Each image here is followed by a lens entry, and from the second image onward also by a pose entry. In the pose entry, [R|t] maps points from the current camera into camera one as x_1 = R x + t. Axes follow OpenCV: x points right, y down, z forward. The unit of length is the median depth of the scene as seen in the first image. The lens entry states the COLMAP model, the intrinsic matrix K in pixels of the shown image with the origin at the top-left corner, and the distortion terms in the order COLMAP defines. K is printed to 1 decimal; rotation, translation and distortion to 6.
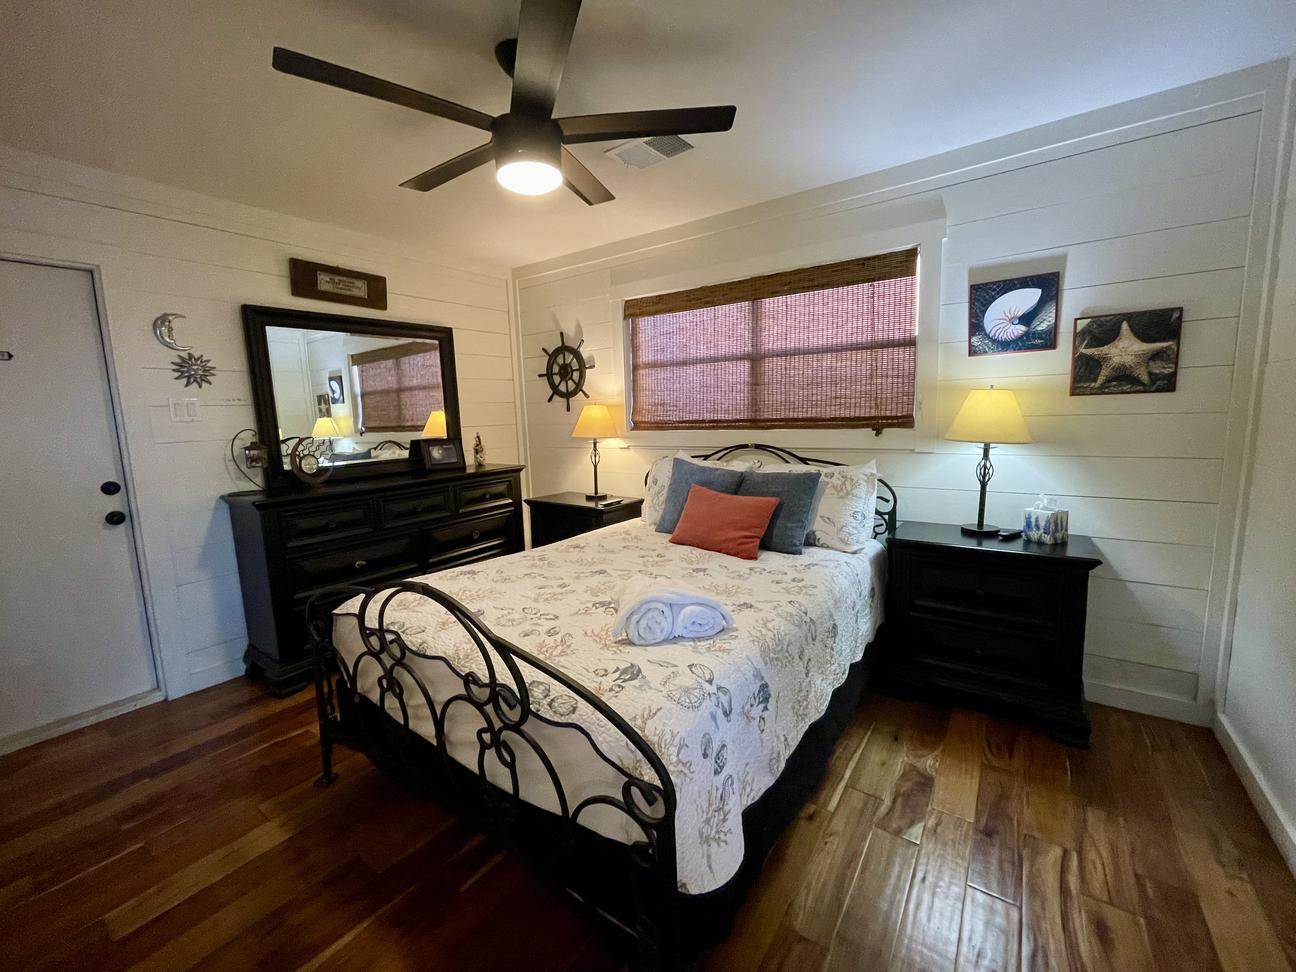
lens RADIAL K [[528.5, 0, 647.6], [0, 528.5, 479.7], [0, 0, 1]] dist [0.000337, -0.000311]
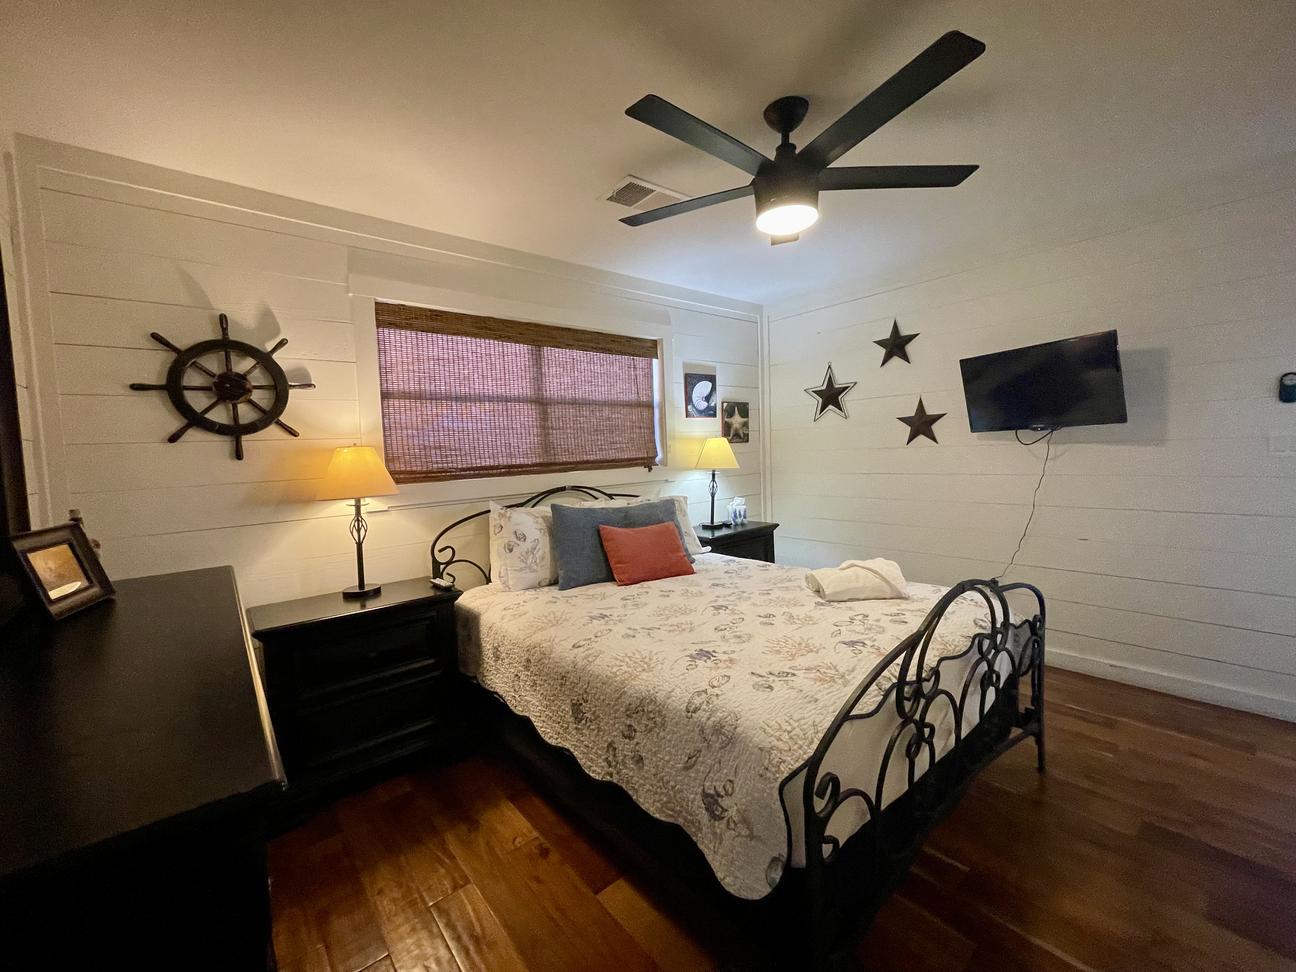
lens RADIAL K [[528.5, 0, 647.6], [0, 528.5, 479.7], [0, 0, 1]] dist [0.000337, -0.000311]
pose [[0.240836, -0.037333, 0.969847, -0.742236], [0.156225, 0.987721, -0.000773, -0.054614], [-0.957910, 0.151701, 0.243712, 0.597272]]
